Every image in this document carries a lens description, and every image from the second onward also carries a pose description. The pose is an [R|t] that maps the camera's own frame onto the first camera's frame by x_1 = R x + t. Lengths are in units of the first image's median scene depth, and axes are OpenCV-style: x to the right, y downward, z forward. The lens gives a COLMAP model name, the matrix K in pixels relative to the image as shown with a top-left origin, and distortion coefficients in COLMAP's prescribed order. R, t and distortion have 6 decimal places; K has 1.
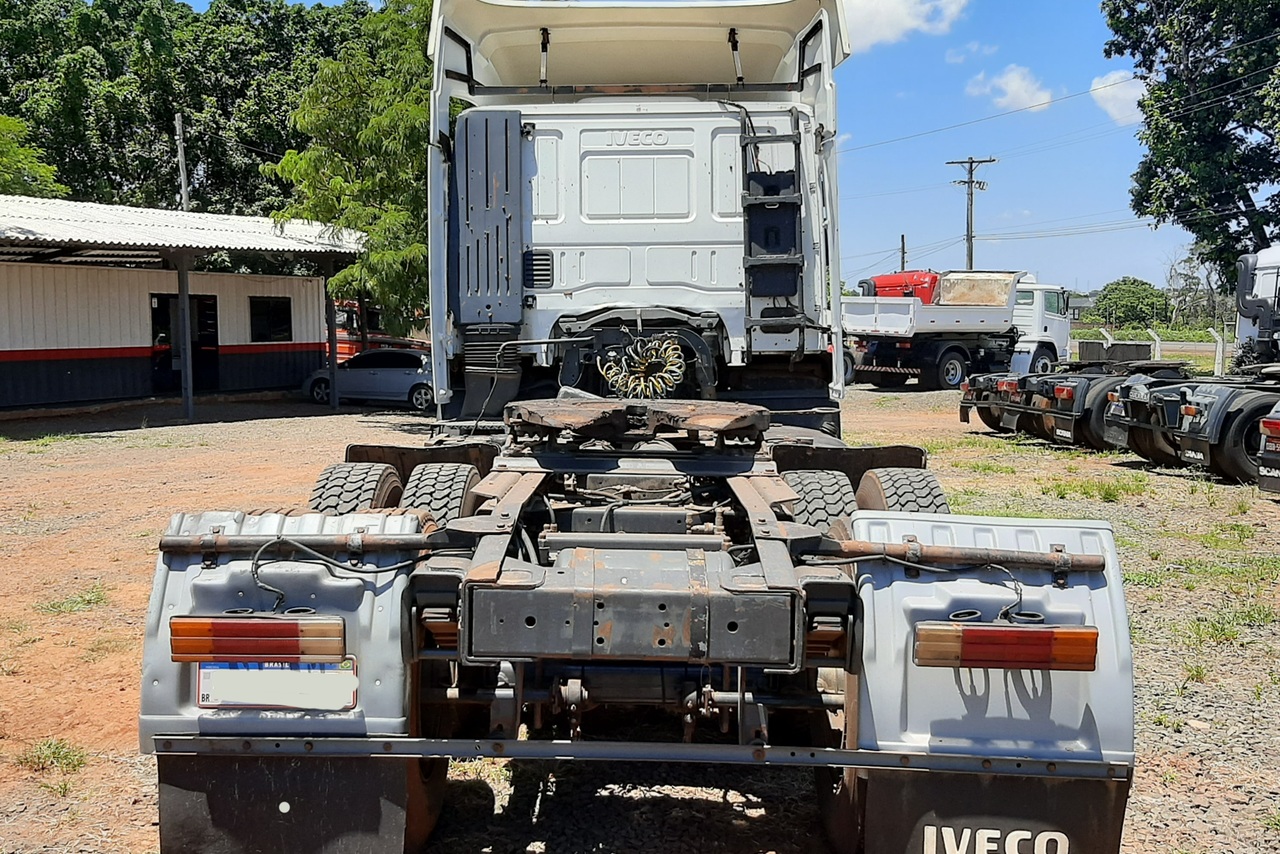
lens RADIAL K [[1373.8, 0, 599.9], [0, 1373.8, 439.7], [0, 0, 1]] dist [0.059527, -0.029701]
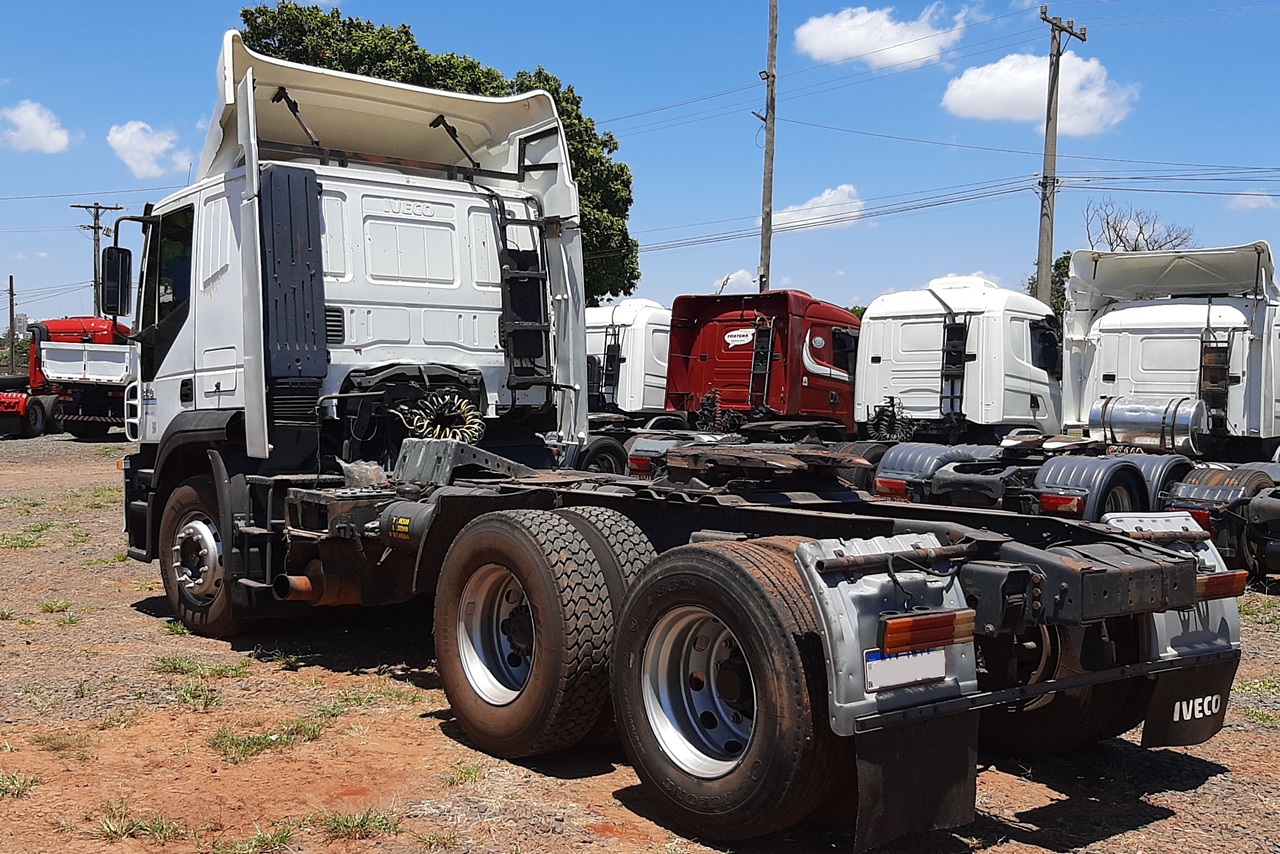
lens RADIAL K [[1368.2, 0, 659.0], [0, 1368.2, 425.7], [0, 0, 1]] dist [0.071823, -0.004365]
pose [[0.733919, -0.007983, 0.679190, -0.563650], [0.038136, 0.998838, -0.029469, -0.009271], [-0.678165, 0.047529, 0.733371, 0.085613]]
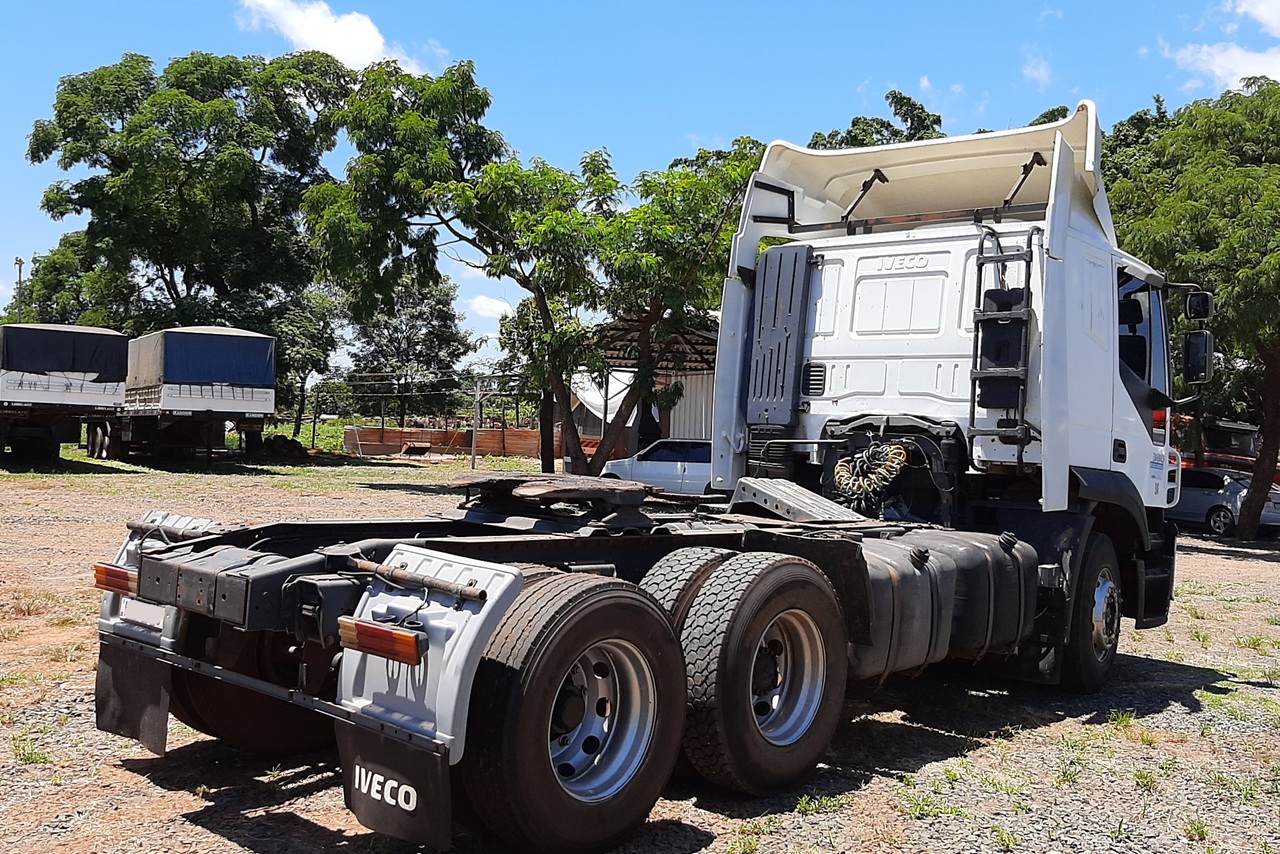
lens RADIAL K [[1339.8, 0, 564.8], [0, 1339.8, 421.2], [0, 0, 1]] dist [0.077305, -0.005663]
pose [[0.737699, 0.032312, -0.674356, 0.560453], [-0.096142, 0.993702, -0.057559, -0.004741], [0.668249, 0.107295, 0.736160, 0.038794]]
